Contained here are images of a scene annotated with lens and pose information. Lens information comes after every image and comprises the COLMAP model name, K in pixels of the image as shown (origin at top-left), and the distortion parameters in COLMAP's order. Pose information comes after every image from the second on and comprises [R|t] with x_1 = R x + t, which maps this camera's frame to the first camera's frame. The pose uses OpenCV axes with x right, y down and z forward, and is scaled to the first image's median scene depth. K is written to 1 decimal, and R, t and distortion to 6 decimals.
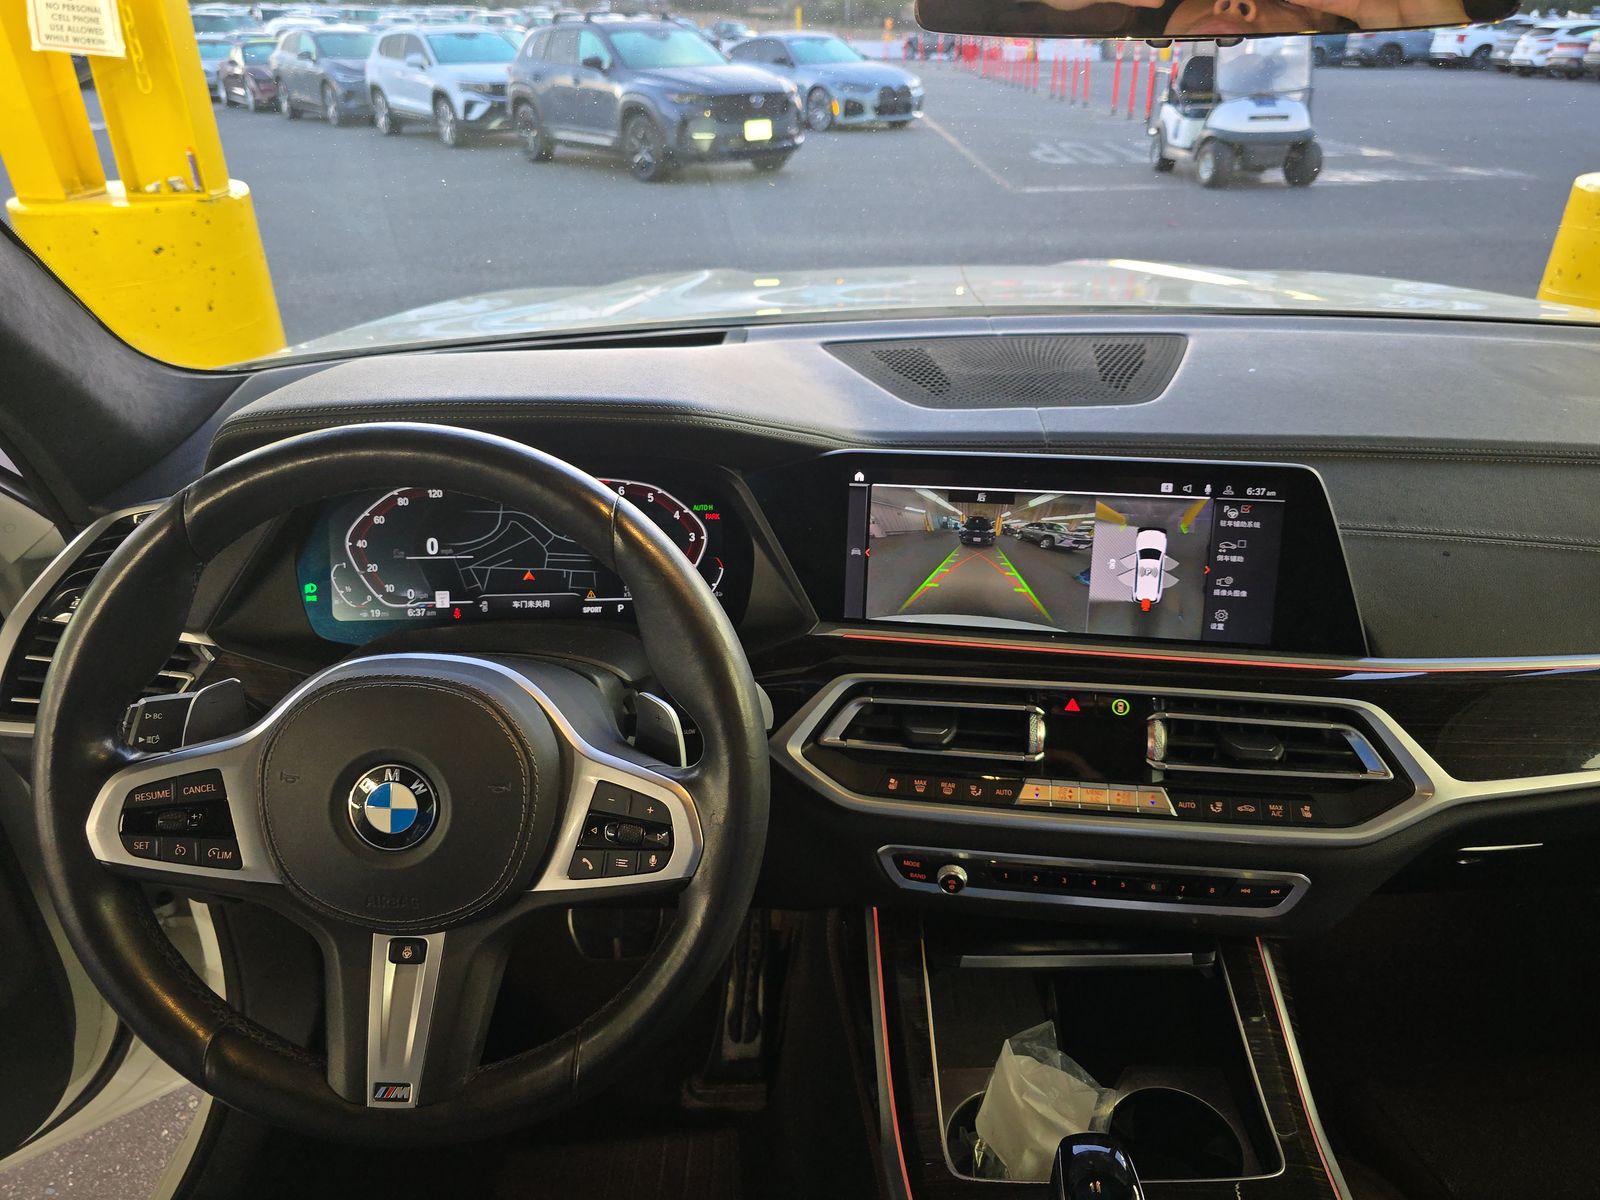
lens RADIAL K [[1060.7, 0, 800.0], [0, 1060.7, 600.0], [0, 0, 1]] dist [0.049153, -0.052775]
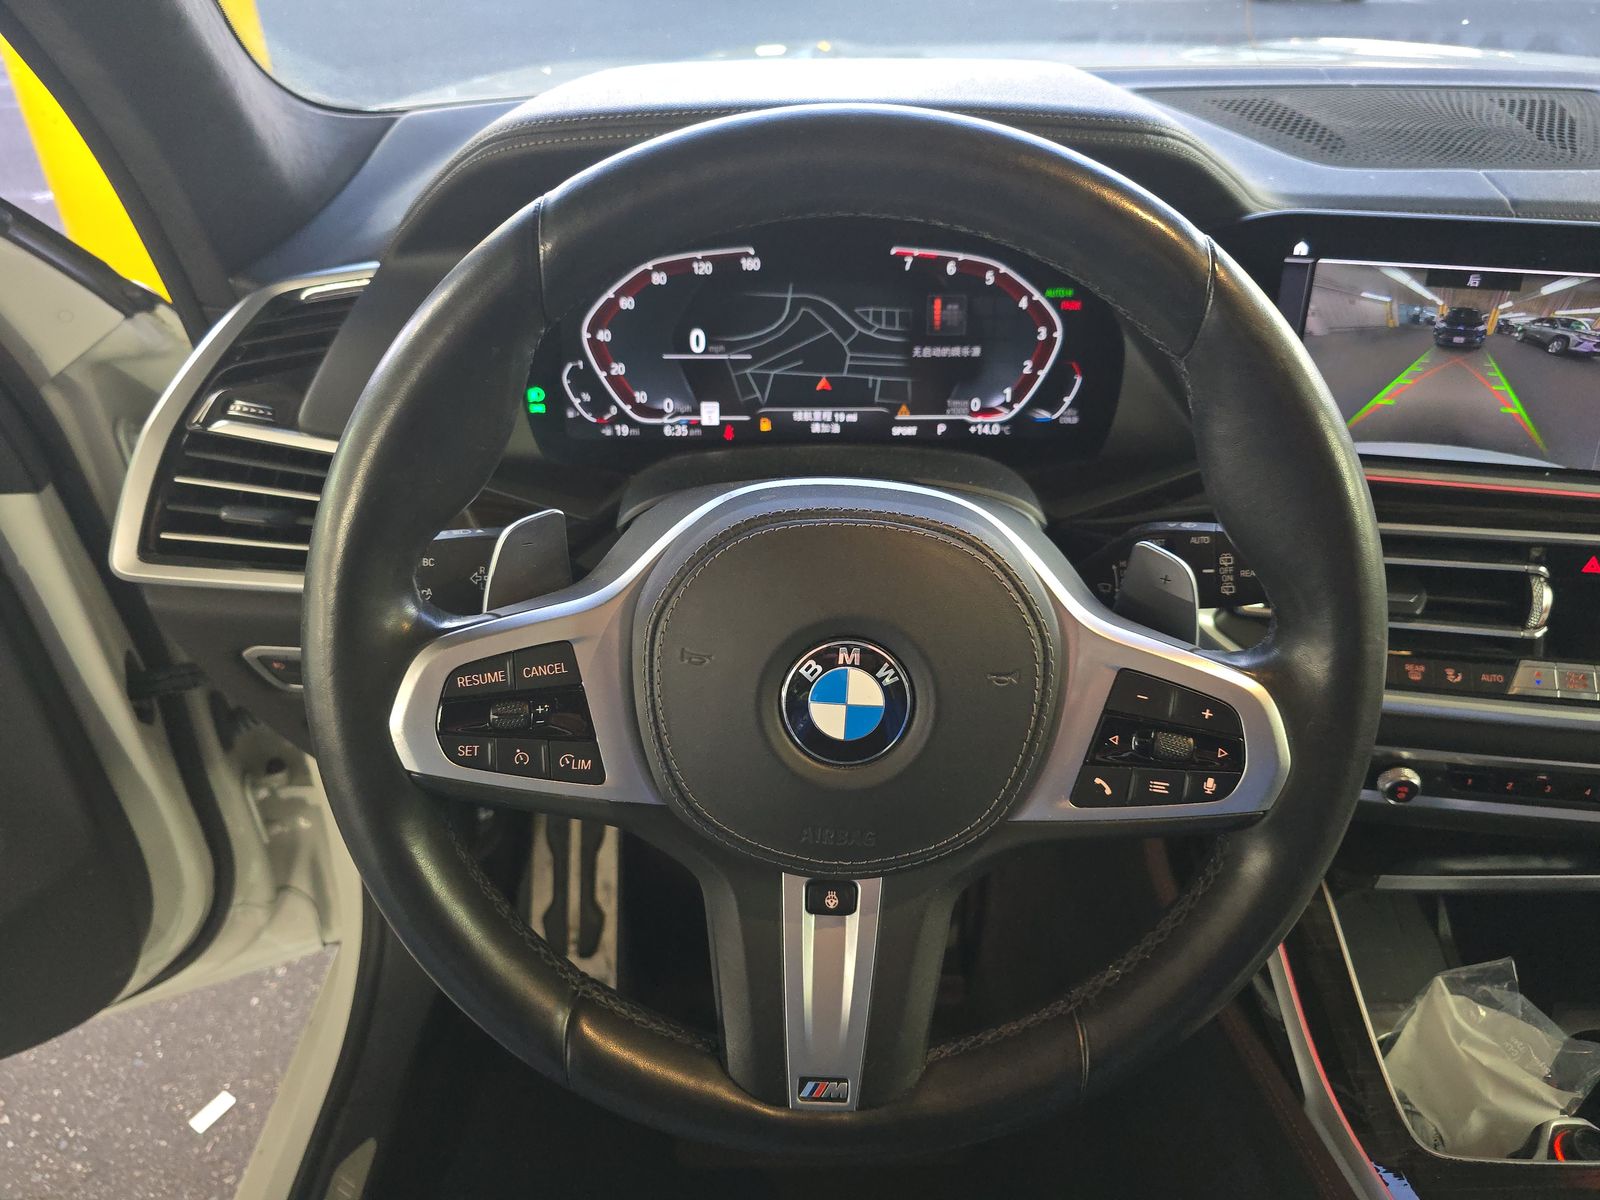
lens RADIAL K [[1071.6, 0, 800.0], [0, 1071.6, 600.0], [0, 0, 1]] dist [0.052470, -0.080020]
pose [[0.999805, 0.014455, 0.013476, -0.299118], [-0.016178, 0.990291, 0.138068, 0.026008], [-0.011349, -0.138259, 0.990331, 0.240700]]
